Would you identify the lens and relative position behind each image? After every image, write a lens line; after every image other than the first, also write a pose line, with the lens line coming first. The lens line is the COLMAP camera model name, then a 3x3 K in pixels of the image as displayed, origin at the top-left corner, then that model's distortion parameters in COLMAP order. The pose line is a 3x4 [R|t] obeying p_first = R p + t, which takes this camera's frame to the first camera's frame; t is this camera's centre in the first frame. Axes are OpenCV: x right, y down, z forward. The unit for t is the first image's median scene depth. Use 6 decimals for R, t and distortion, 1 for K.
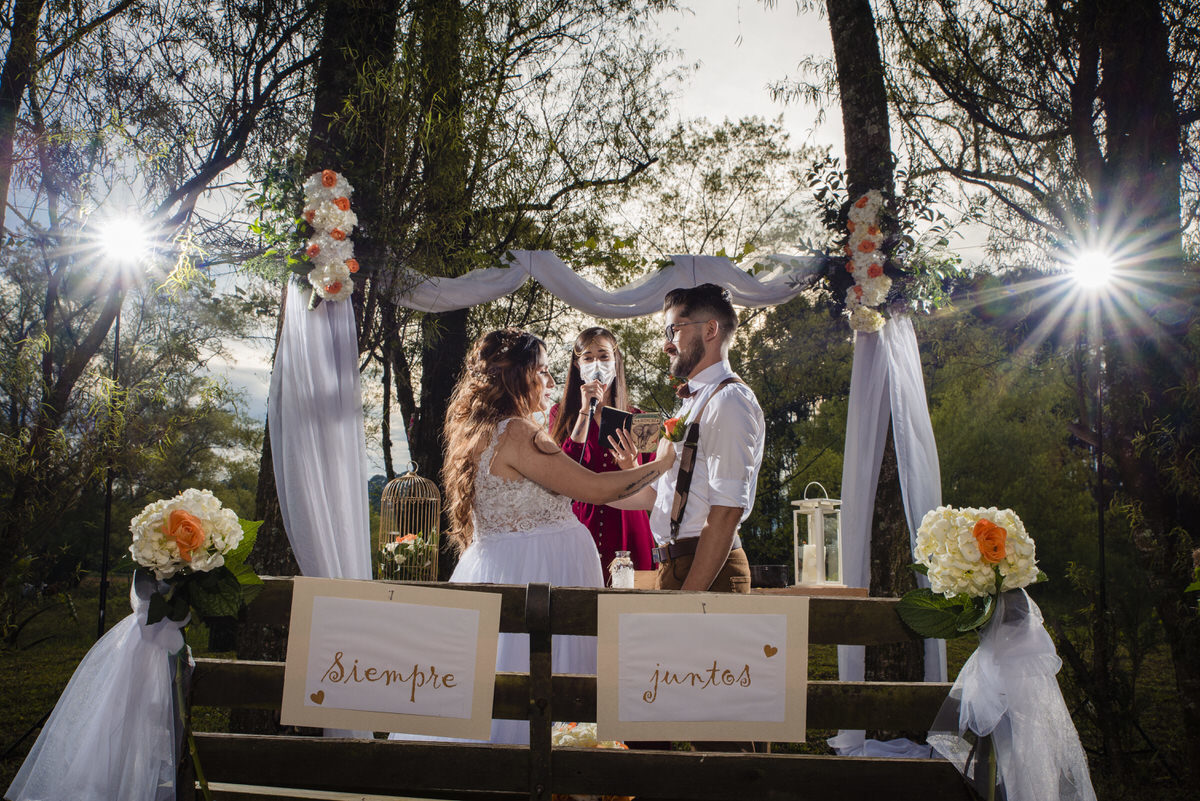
lens RADIAL K [[1075.8, 0, 597.3], [0, 1075.8, 399.3], [0, 0, 1]] dist [-0.019562, 0.013647]
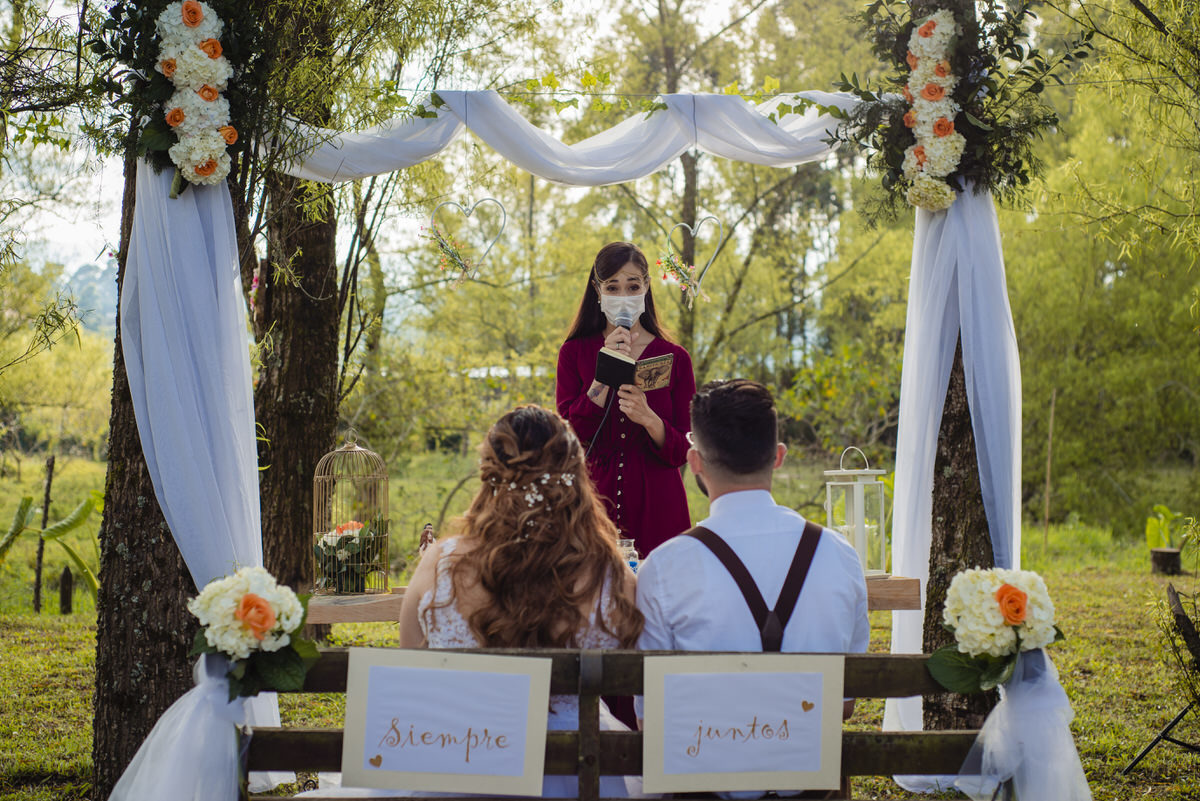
lens RADIAL K [[1826.3, 0, 599.7], [0, 1826.3, 401.0], [0, 0, 1]] dist [0.021123, 0.000000]
pose [[0.998432, -0.018665, 0.052774, -0.046569], [0.011469, 0.990983, 0.133495, -0.107655], [-0.054790, -0.132680, 0.989643, -0.256186]]
